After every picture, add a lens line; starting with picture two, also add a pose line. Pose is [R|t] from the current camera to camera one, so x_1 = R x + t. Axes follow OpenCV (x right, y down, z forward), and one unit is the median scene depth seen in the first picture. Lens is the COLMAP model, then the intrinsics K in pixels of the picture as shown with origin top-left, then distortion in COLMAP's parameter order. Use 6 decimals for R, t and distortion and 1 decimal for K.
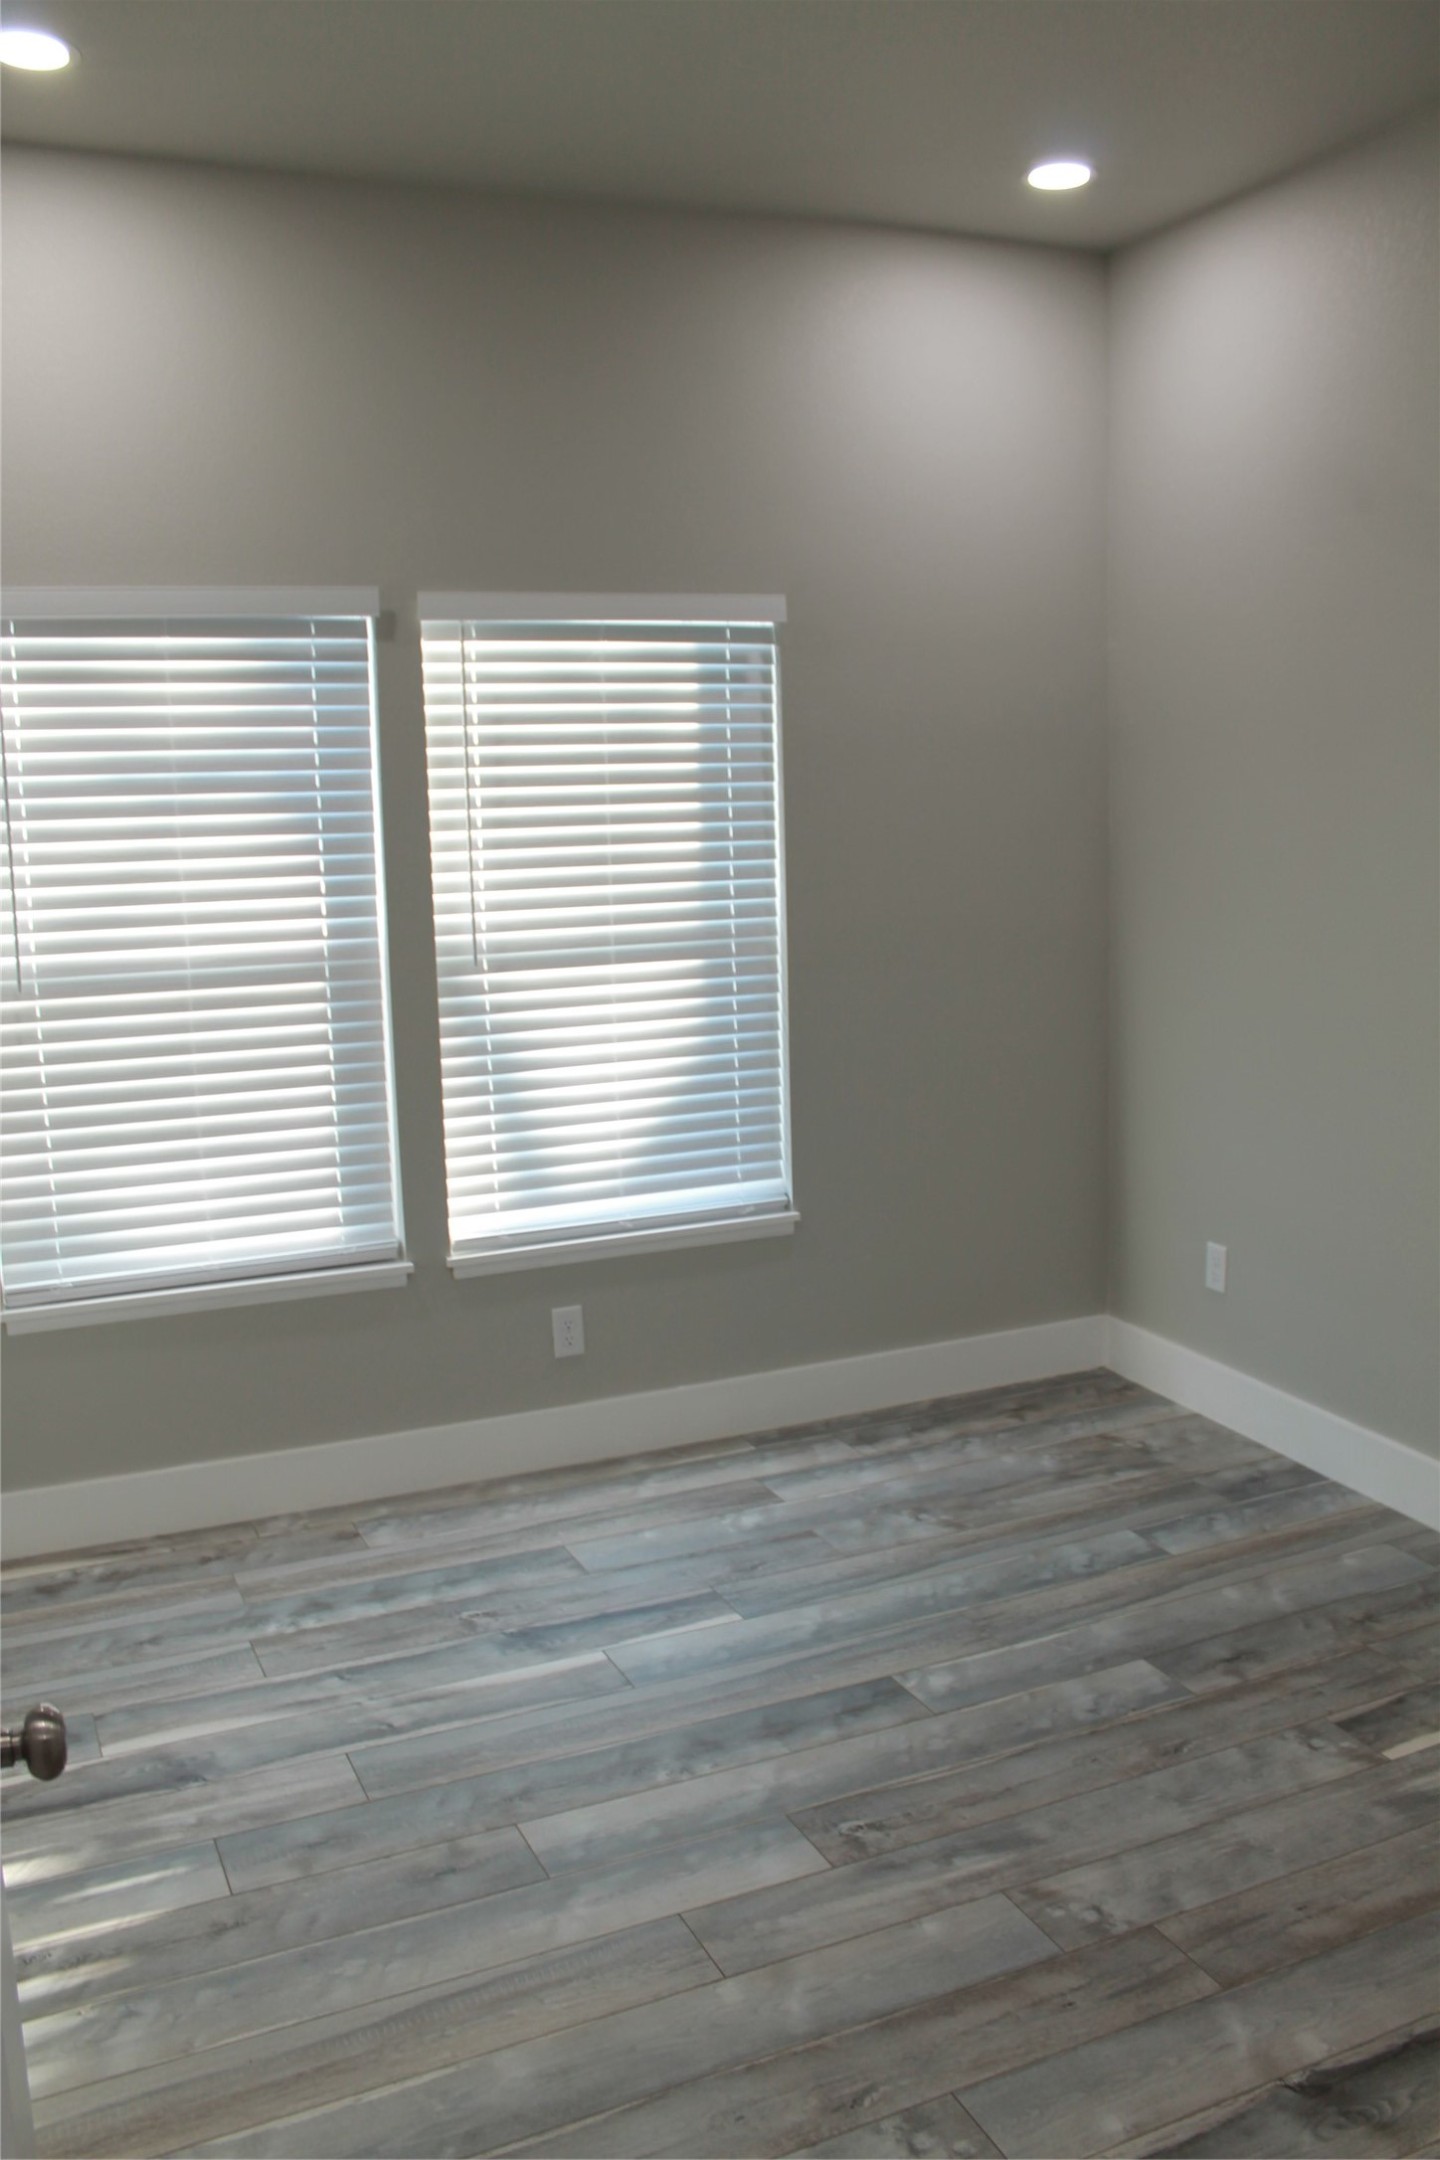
lens RADIAL K [[1836.8, 0, 720.0], [0, 1836.8, 1080.0], [0, 0, 1]] dist [-0.157577, 0.001253]
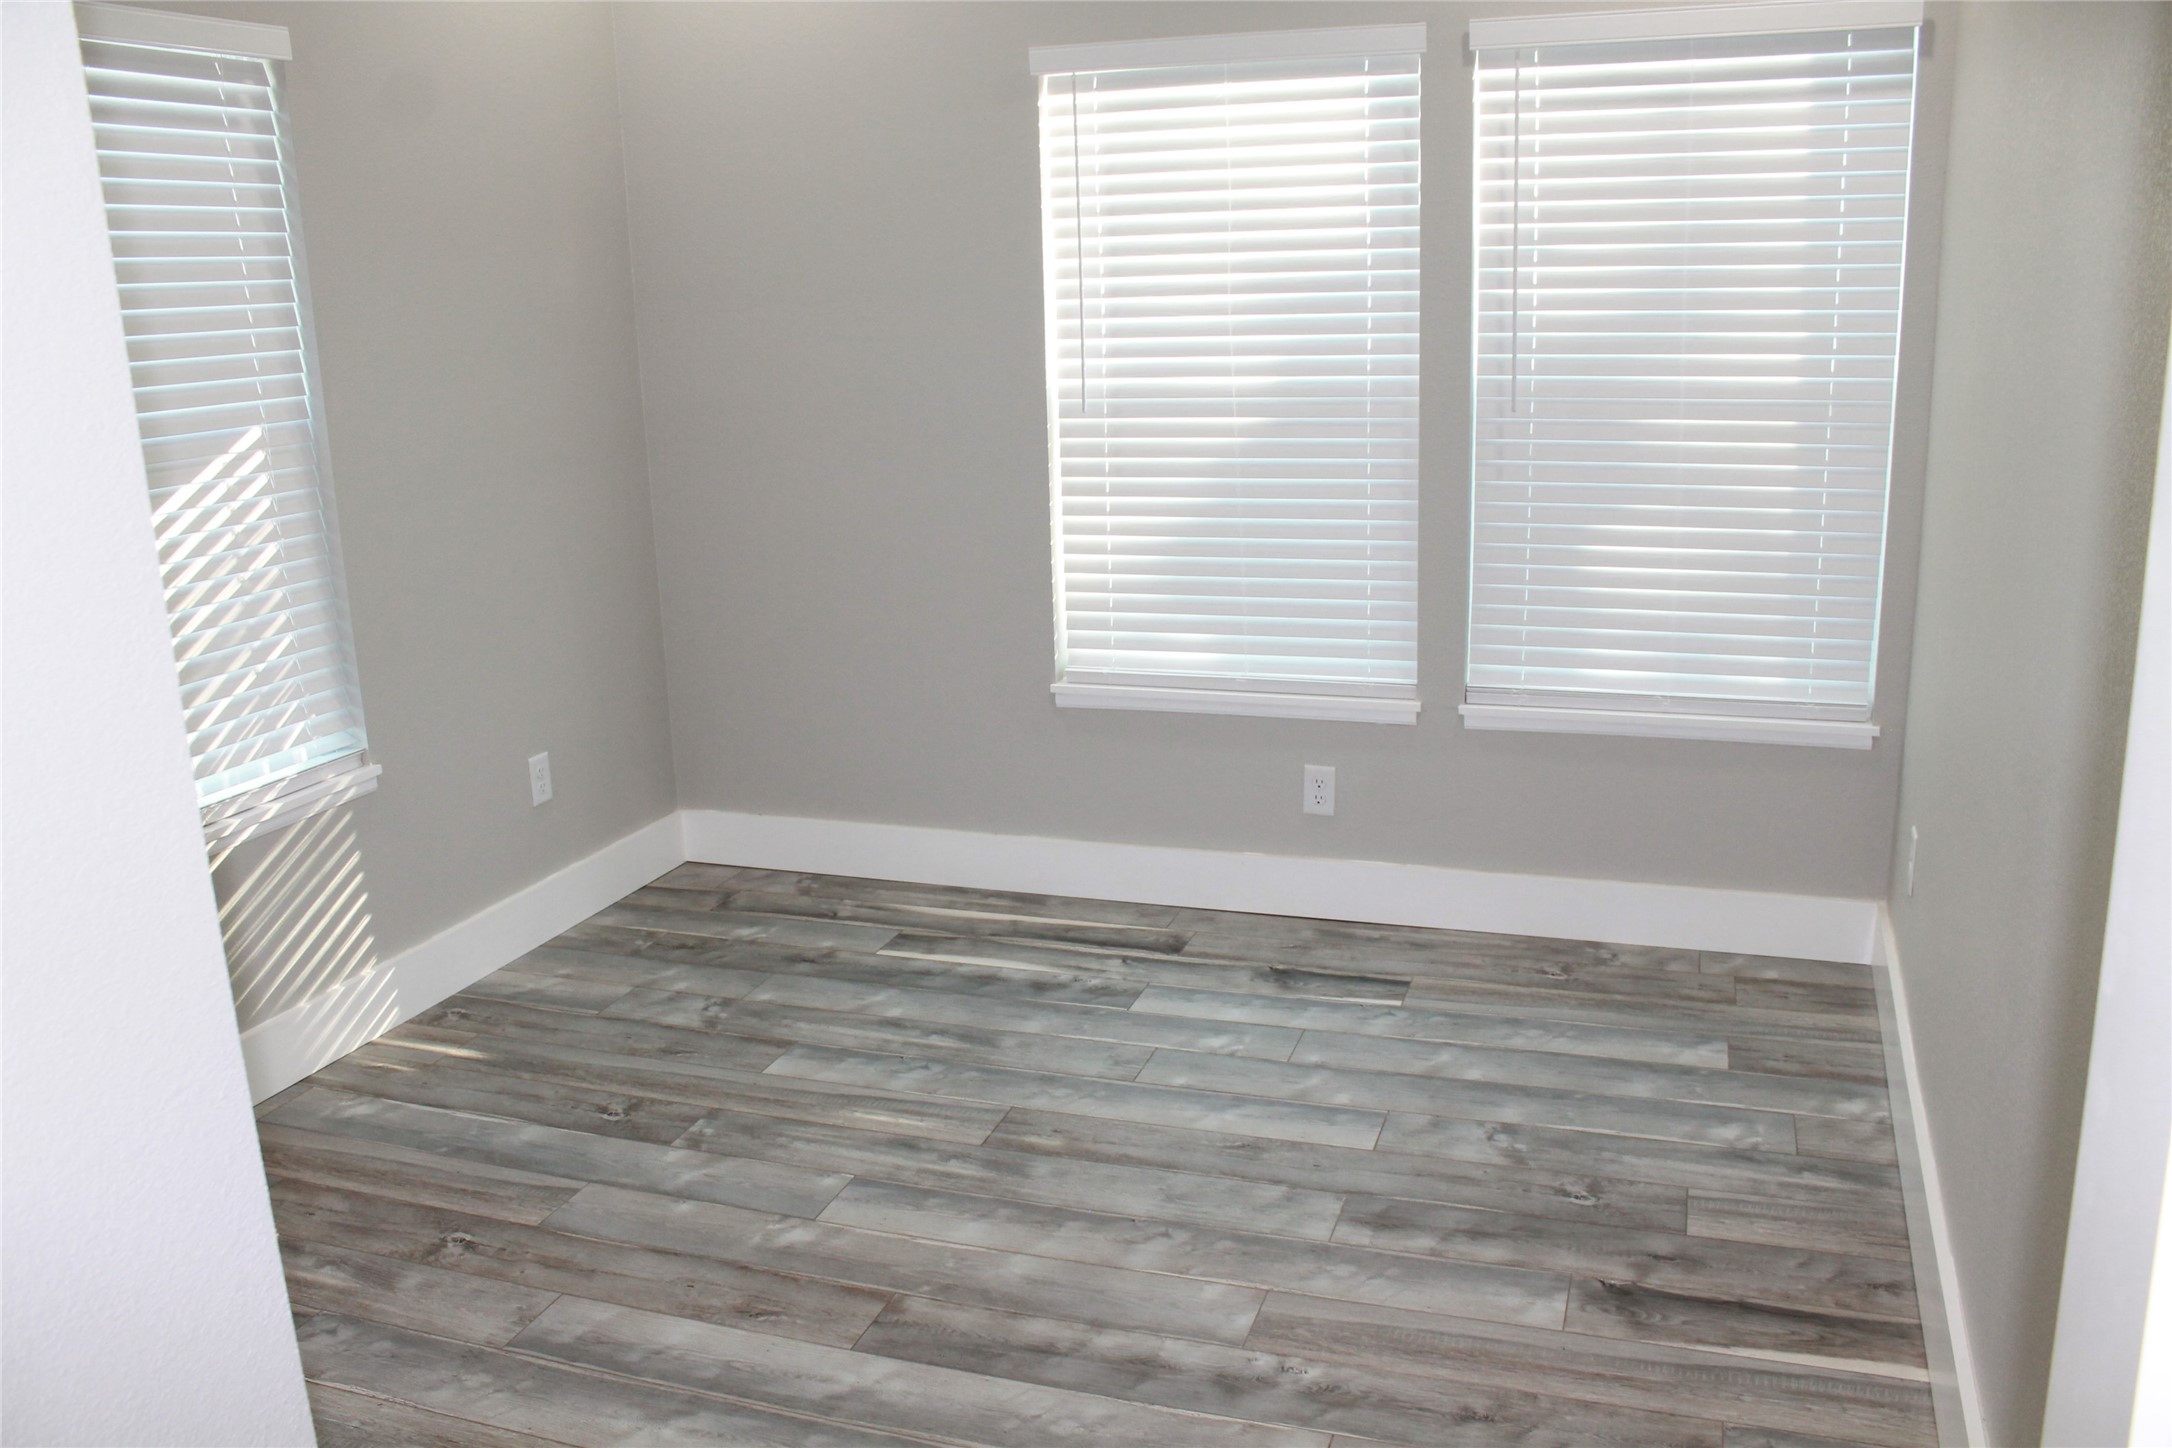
lens RADIAL K [[1789.2, 0, 1086.0], [0, 1789.2, 724.0], [0, 0, 1]] dist [-0.165359, 0.121314]
pose [[0.716535, 0.170843, -0.676306, 0.391647], [-0.081828, 0.983436, 0.161733, -0.035272], [0.692735, -0.060547, 0.718646, 0.181596]]
